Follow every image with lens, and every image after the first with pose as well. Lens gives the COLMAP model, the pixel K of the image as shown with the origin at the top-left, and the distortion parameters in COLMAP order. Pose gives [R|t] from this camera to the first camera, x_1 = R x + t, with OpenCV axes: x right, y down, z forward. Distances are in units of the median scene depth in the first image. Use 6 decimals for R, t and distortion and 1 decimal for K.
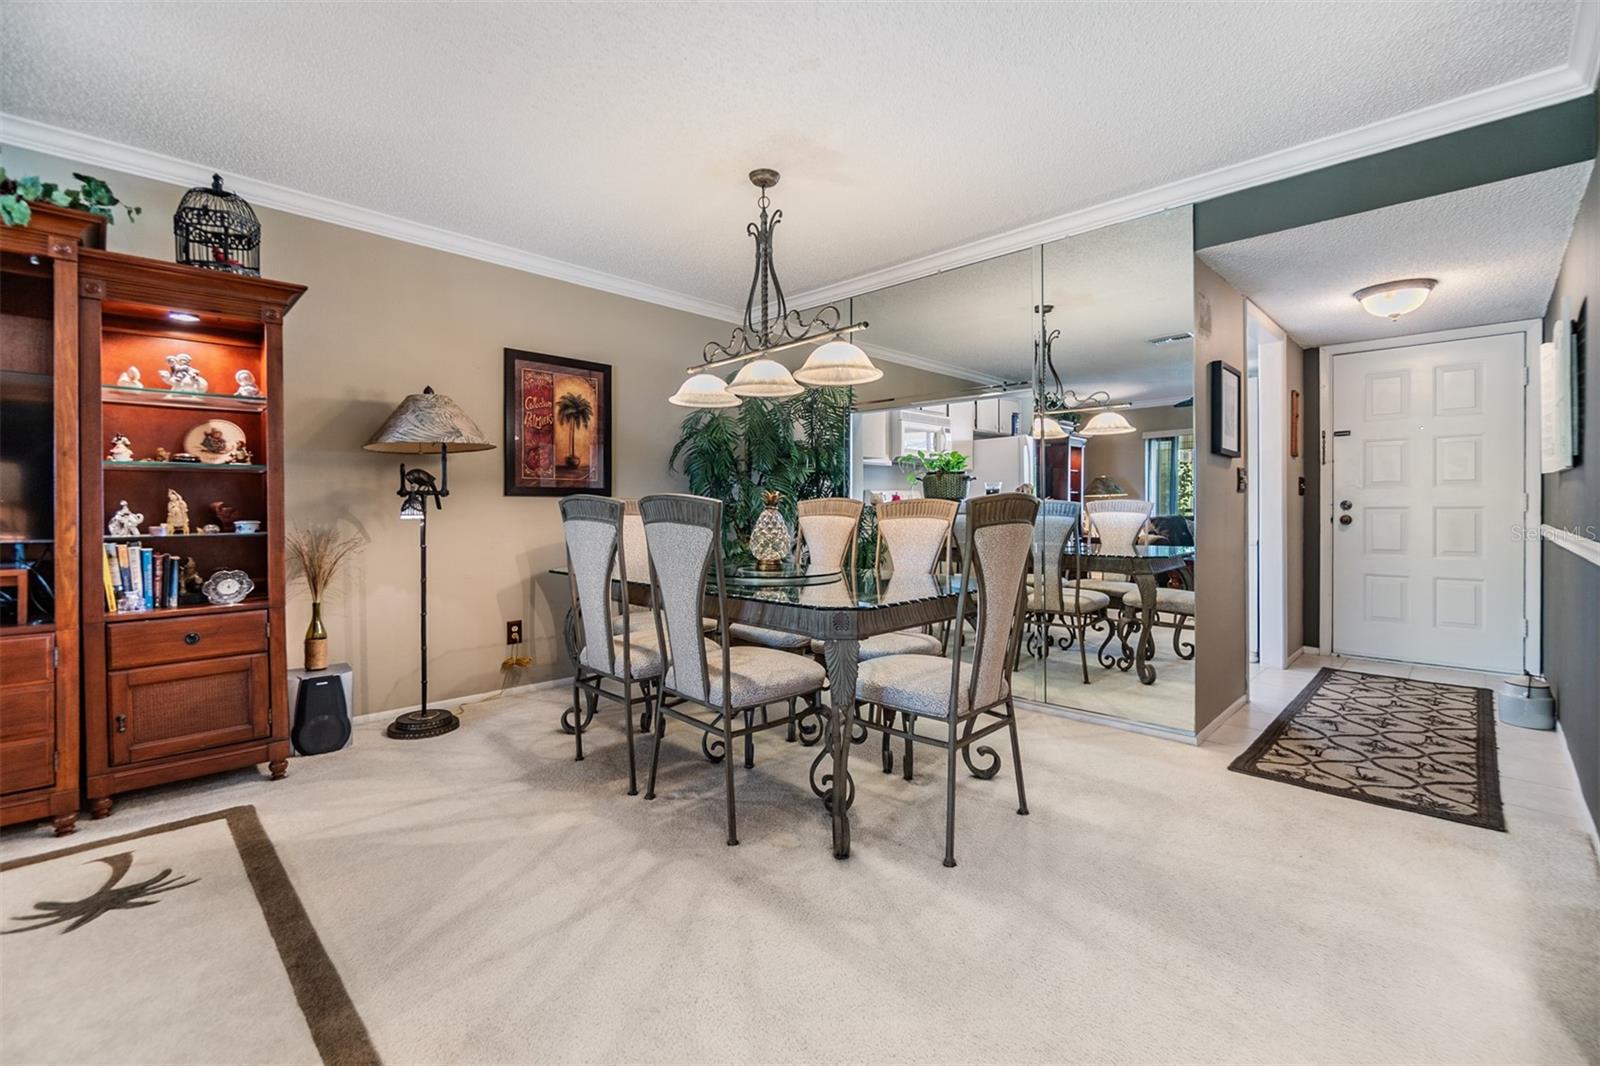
lens RADIAL K [[696.9, 0, 792.2], [0, 696.9, 511.0], [0, 0, 1]] dist [-0.000717, -0.000599]
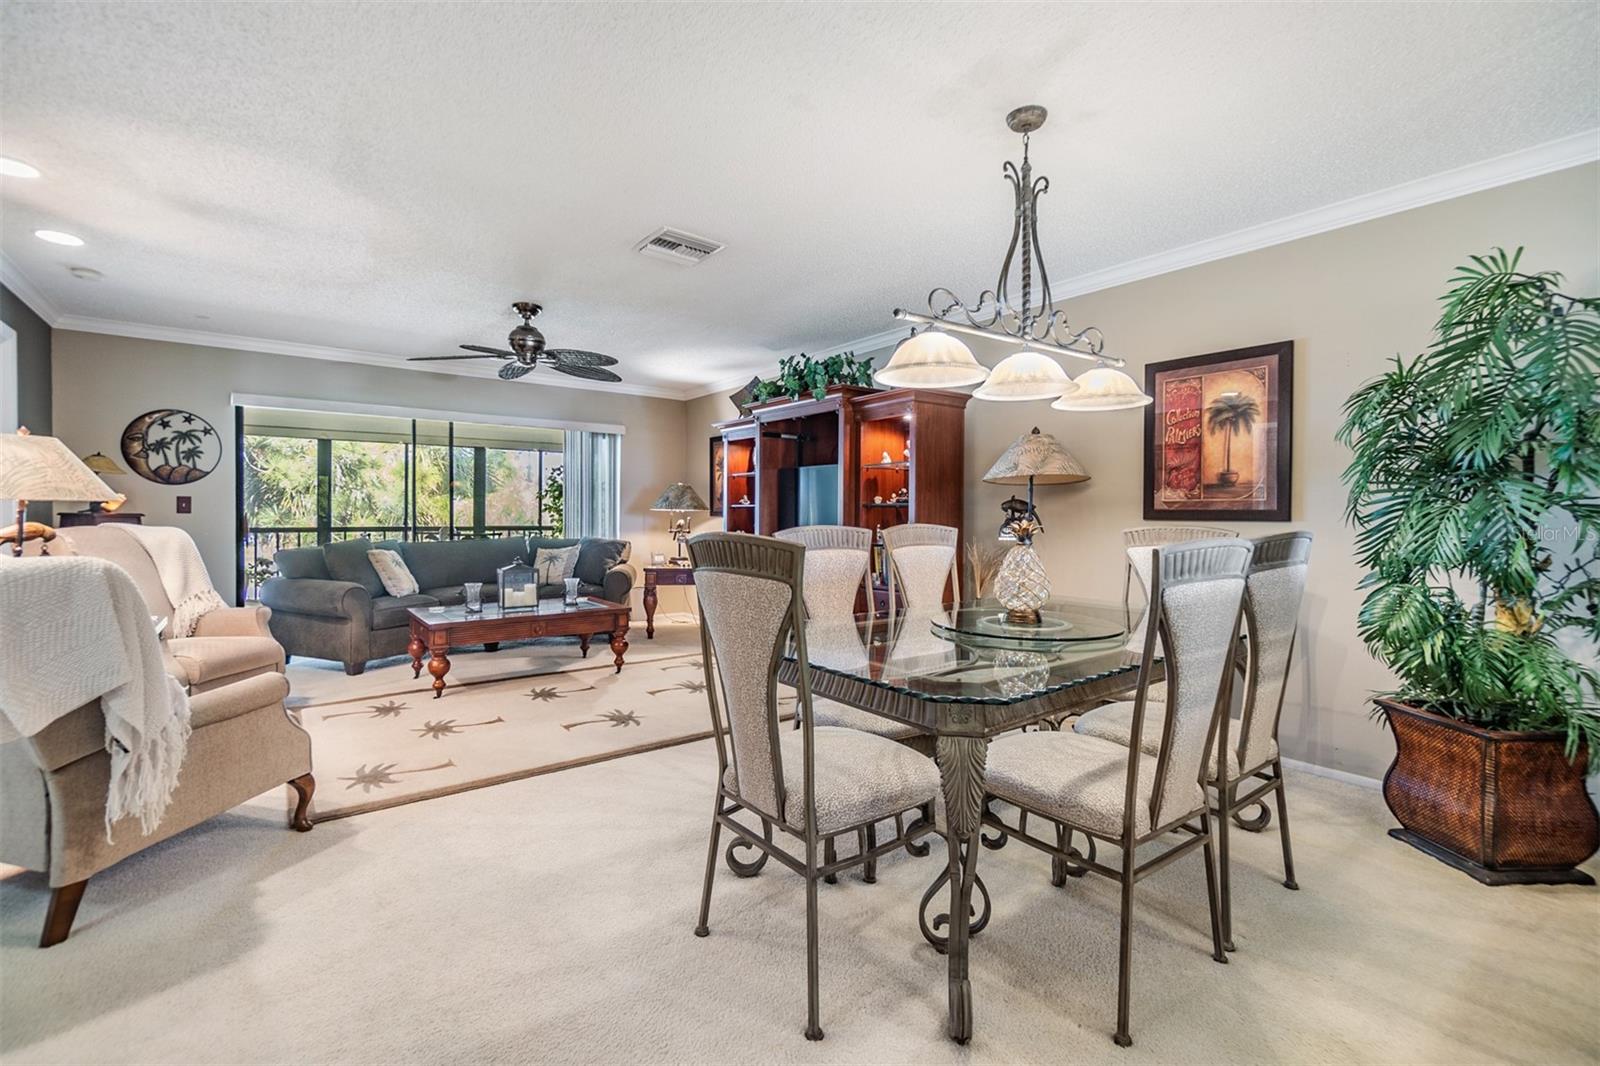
lens RADIAL K [[701.3, 0, 796.4], [0, 701.3, 519.5], [0, 0, 1]] dist [0.000150, -0.000512]
pose [[-0.136849, 0.006085, -0.990573, 0.785959], [-0.008788, 0.999934, 0.007356, -0.034064], [0.990553, 0.009712, -0.136786, 0.868308]]
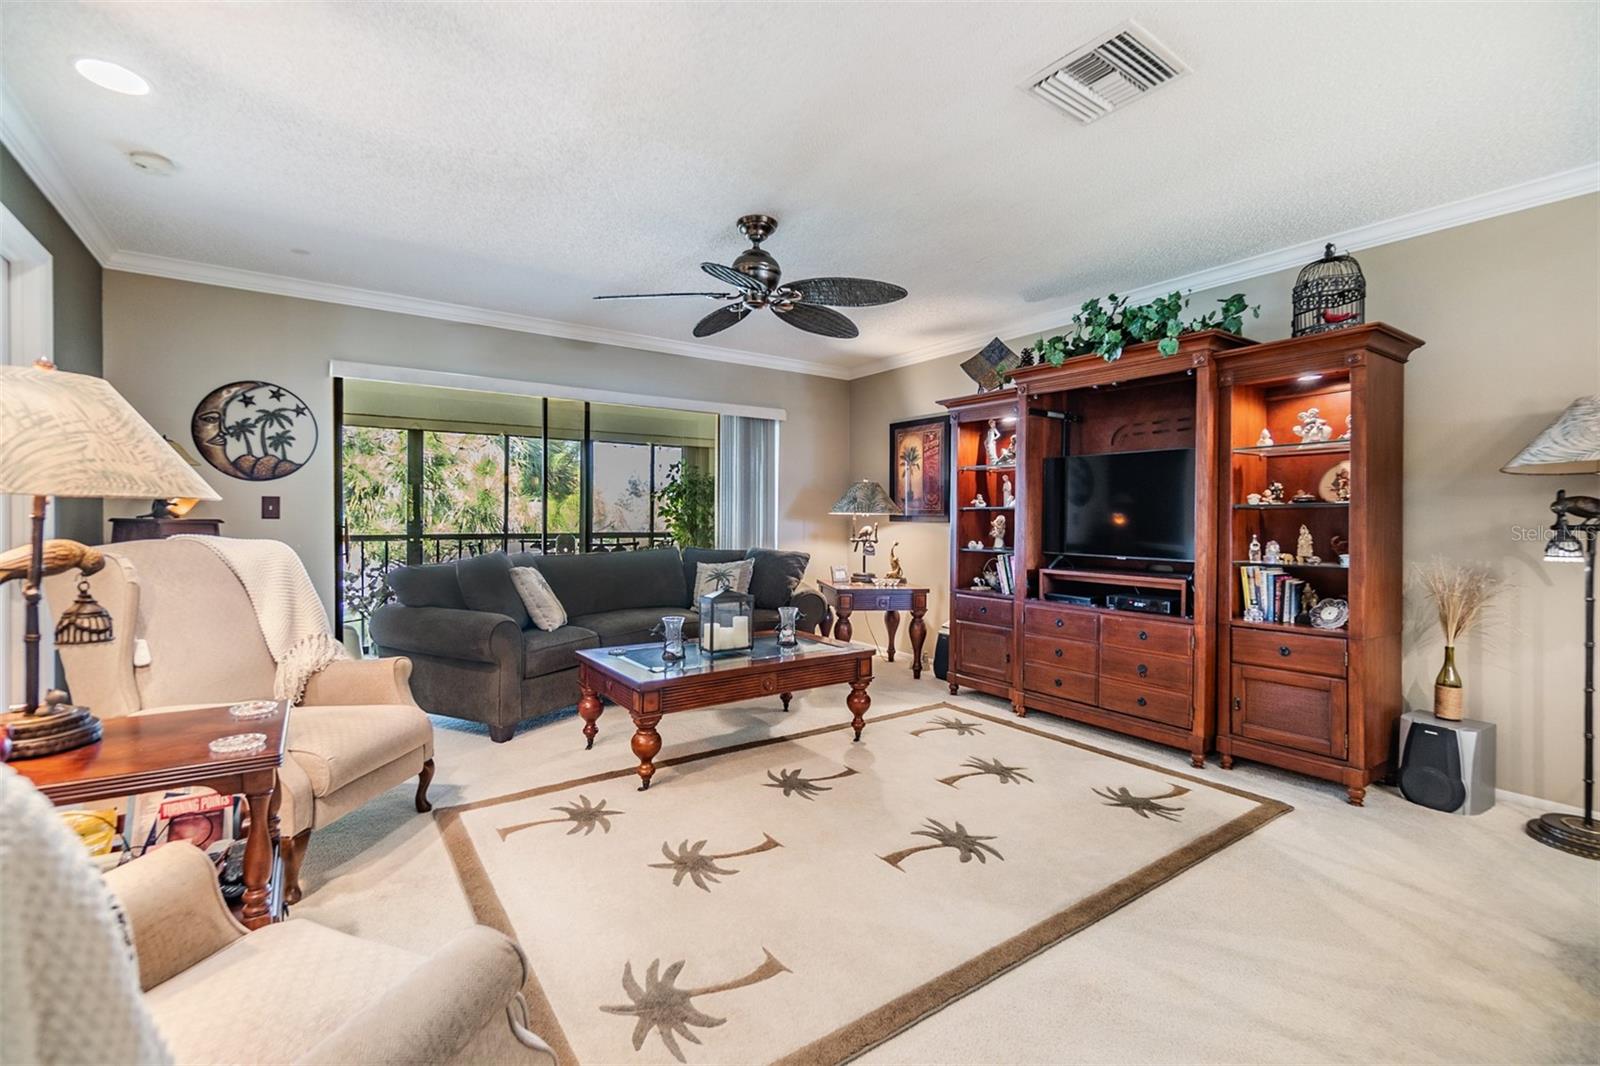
lens RADIAL K [[701.3, 0, 796.4], [0, 701.3, 519.5], [0, 0, 1]] dist [0.000150, -0.000512]
pose [[-0.173715, 0.001515, -0.984795, 0.394450], [-0.007703, 0.999966, 0.002897, -0.033656], [0.984766, 0.008089, -0.173698, 0.325159]]
